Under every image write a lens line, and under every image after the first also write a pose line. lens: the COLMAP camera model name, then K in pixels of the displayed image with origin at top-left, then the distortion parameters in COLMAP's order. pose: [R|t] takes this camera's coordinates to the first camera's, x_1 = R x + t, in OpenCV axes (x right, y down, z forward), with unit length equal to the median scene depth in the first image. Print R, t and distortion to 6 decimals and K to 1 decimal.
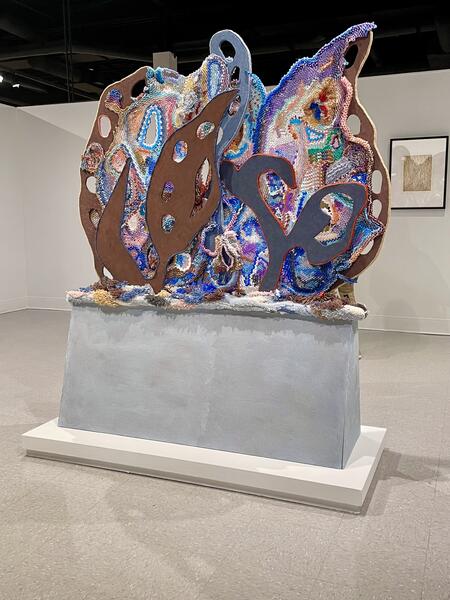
lens RADIAL K [[605.5, 0, 225.0], [0, 605.5, 300.0], [0, 0, 1]] dist [0.074180, -0.012507]
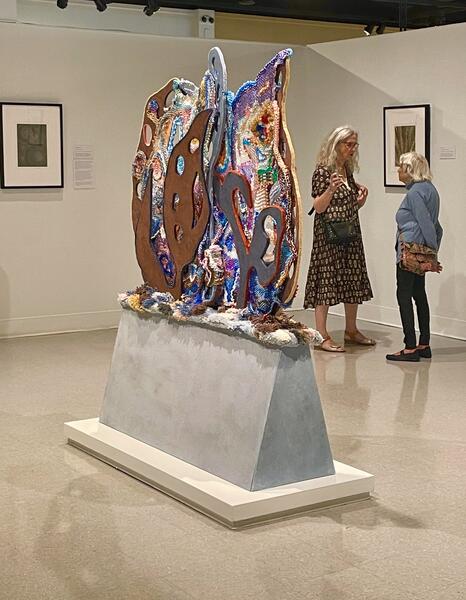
lens RADIAL K [[1071.1, 0, 233.0], [0, 1071.1, 300.0], [0, 0, 1]] dist [0.202646, 0.066699]
pose [[0.824137, 0.077860, -0.561013, 1.018945], [-0.077827, 0.996678, 0.023995, -0.068770], [0.561017, 0.023887, 0.827459, -0.431709]]
